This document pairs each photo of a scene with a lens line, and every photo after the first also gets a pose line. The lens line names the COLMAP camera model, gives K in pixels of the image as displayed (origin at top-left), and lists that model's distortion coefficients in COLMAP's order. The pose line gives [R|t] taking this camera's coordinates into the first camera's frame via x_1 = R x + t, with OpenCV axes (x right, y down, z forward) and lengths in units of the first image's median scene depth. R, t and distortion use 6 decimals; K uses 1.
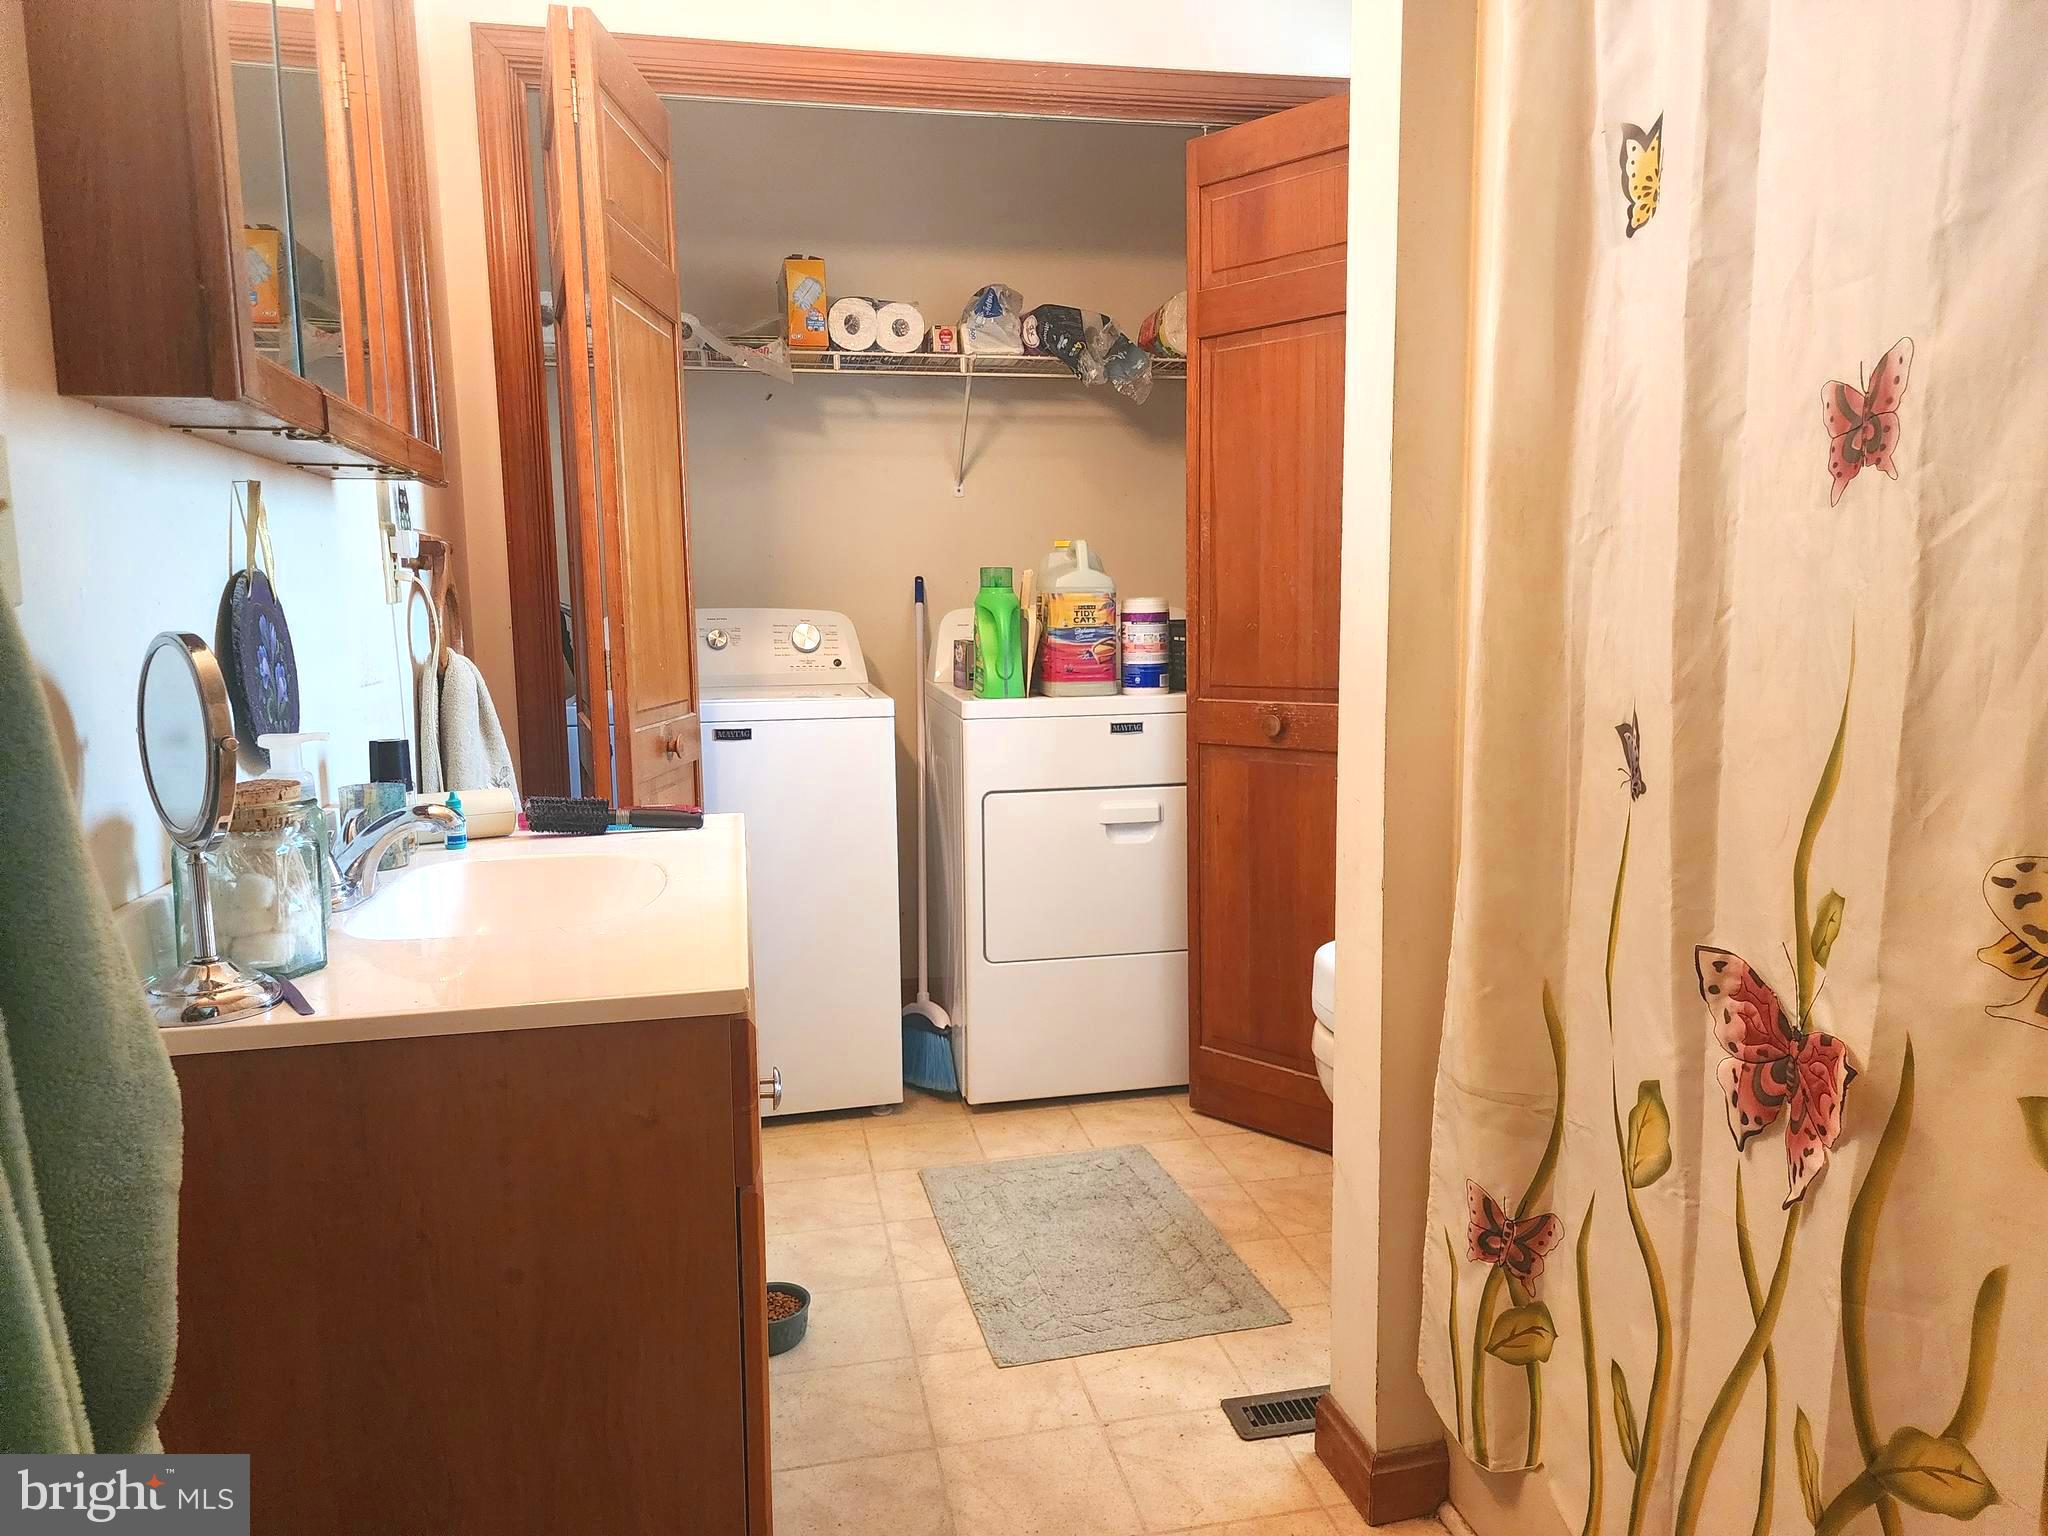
lens RADIAL K [[1347.4, 0, 1023.8], [0, 1347.4, 781.1], [0, 0, 1]] dist [0.010793, 0.001708]
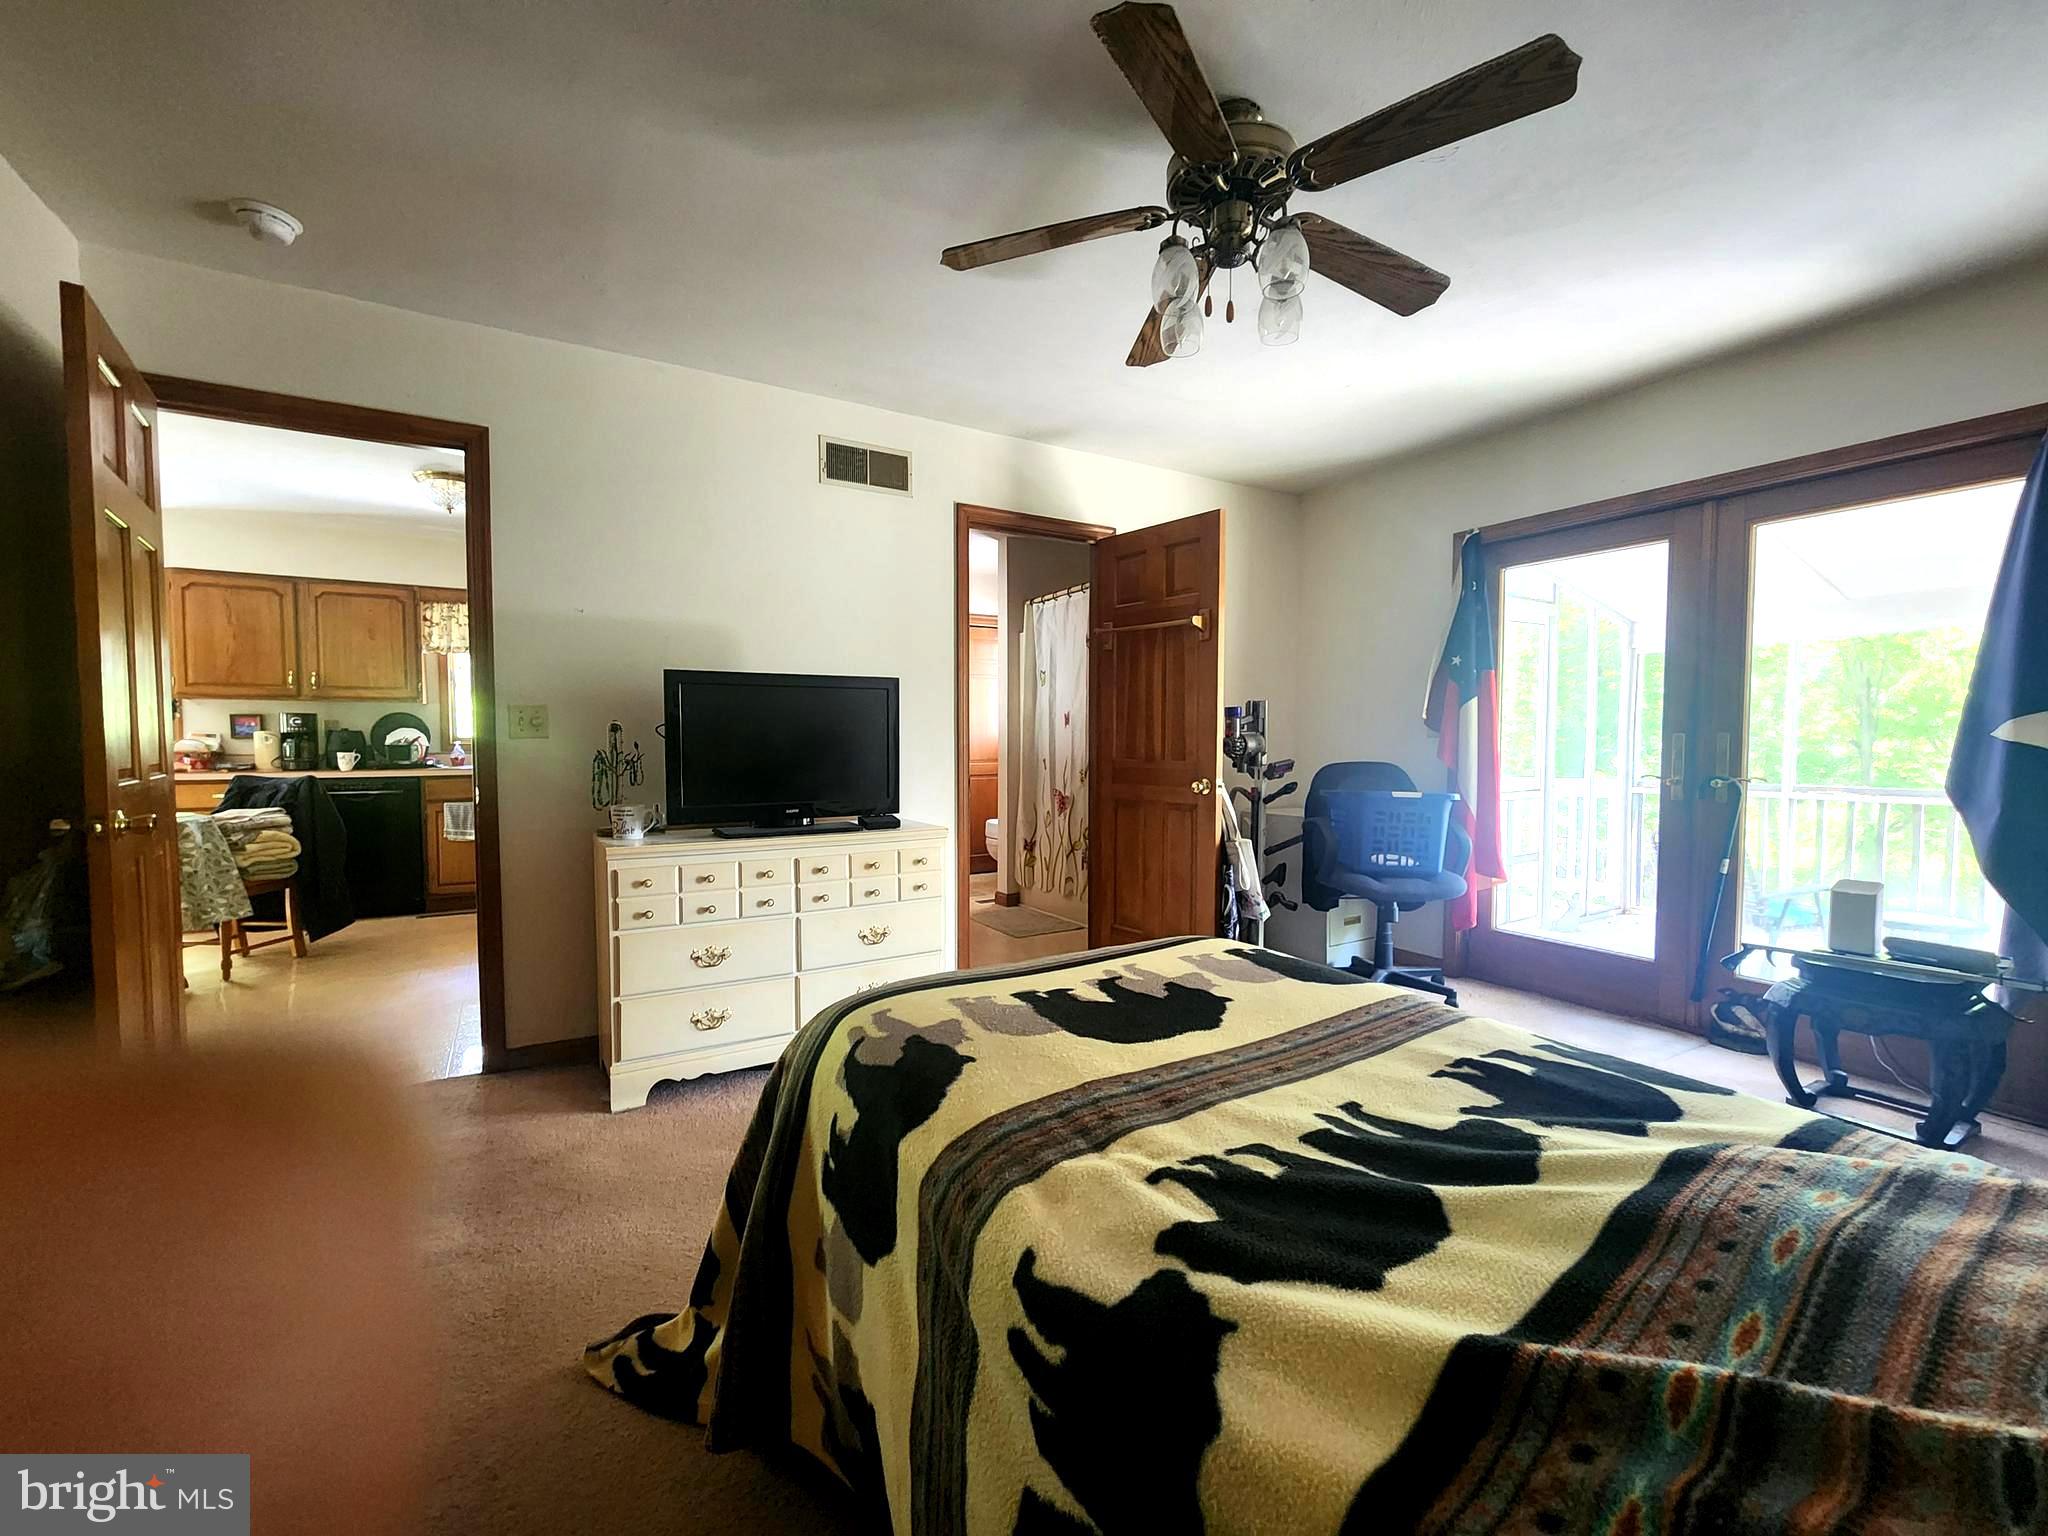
lens RADIAL K [[829.9, 0, 1022.5], [0, 829.9, 770.3], [0, 0, 1]] dist [0.000311, 0.000026]
pose [[0.943208, 0.002188, 0.332195, -1.021927], [0.025027, 0.996668, -0.077625, 0.335087], [-0.331258, 0.081530, 0.940011, -2.837249]]
